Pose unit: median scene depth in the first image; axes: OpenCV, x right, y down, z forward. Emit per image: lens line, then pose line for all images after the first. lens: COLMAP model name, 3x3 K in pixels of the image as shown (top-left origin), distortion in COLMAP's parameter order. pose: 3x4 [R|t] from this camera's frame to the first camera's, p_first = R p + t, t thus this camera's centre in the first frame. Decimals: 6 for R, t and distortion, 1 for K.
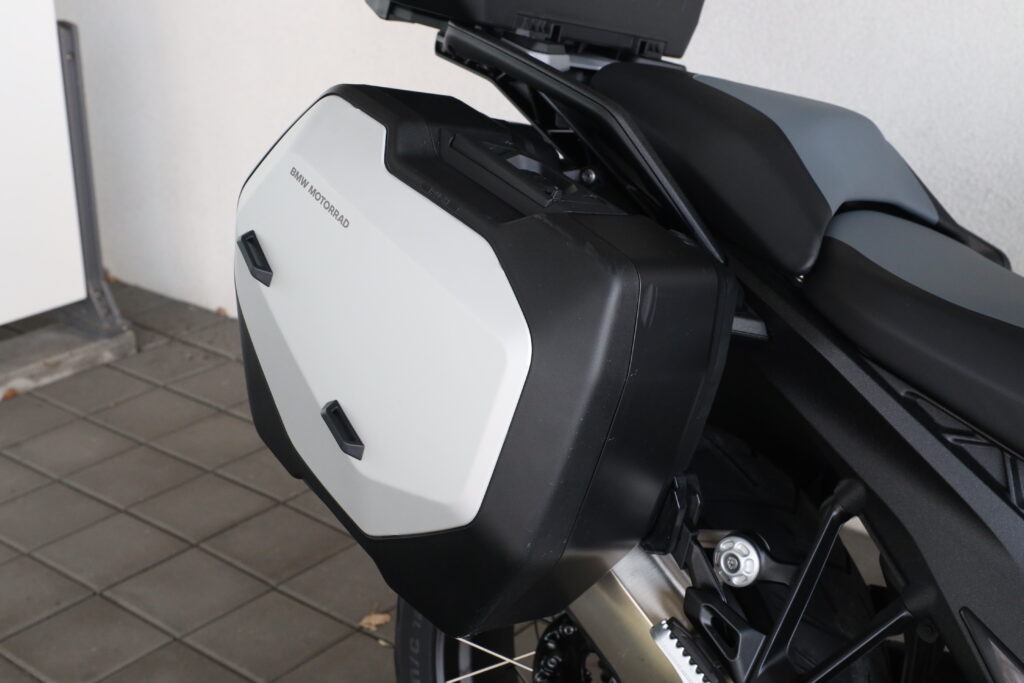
lens RADIAL K [[1452.6, 0, 514.7], [0, 1452.6, 347.4], [0, 0, 1]] dist [0.045198, 0.000000]
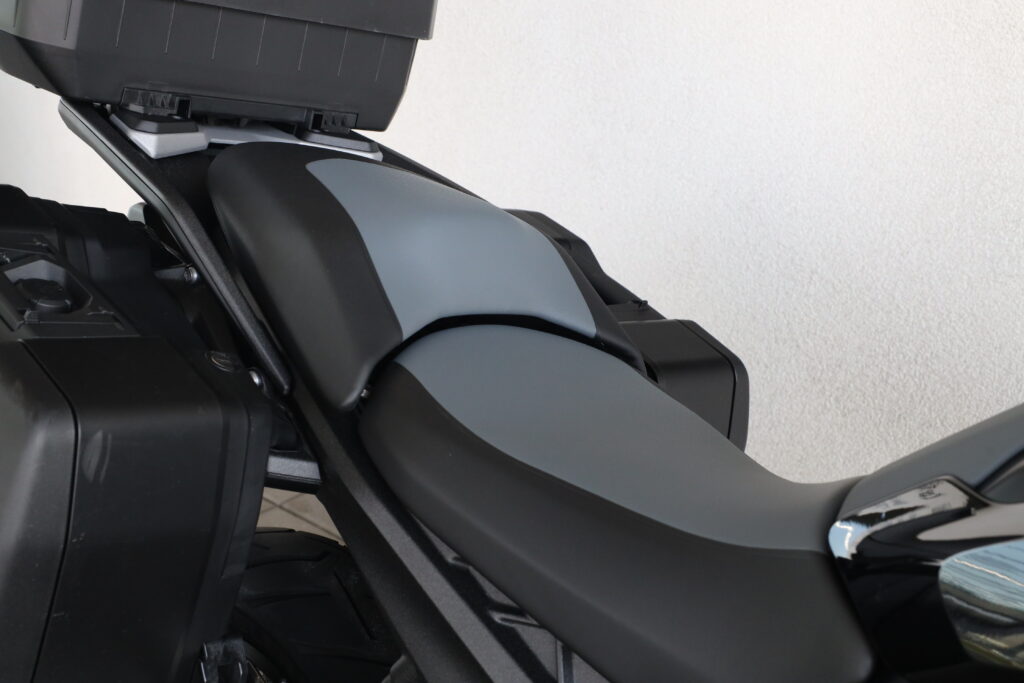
lens RADIAL K [[1452.6, 0, 510.3], [0, 1452.6, 335.9], [0, 0, 1]] dist [0.045198, 0.000000]
pose [[0.996949, 0.021436, -0.075057, 0.299706], [-0.022996, 0.999536, -0.019990, -0.066548], [0.074594, 0.021655, 0.996979, 0.142291]]
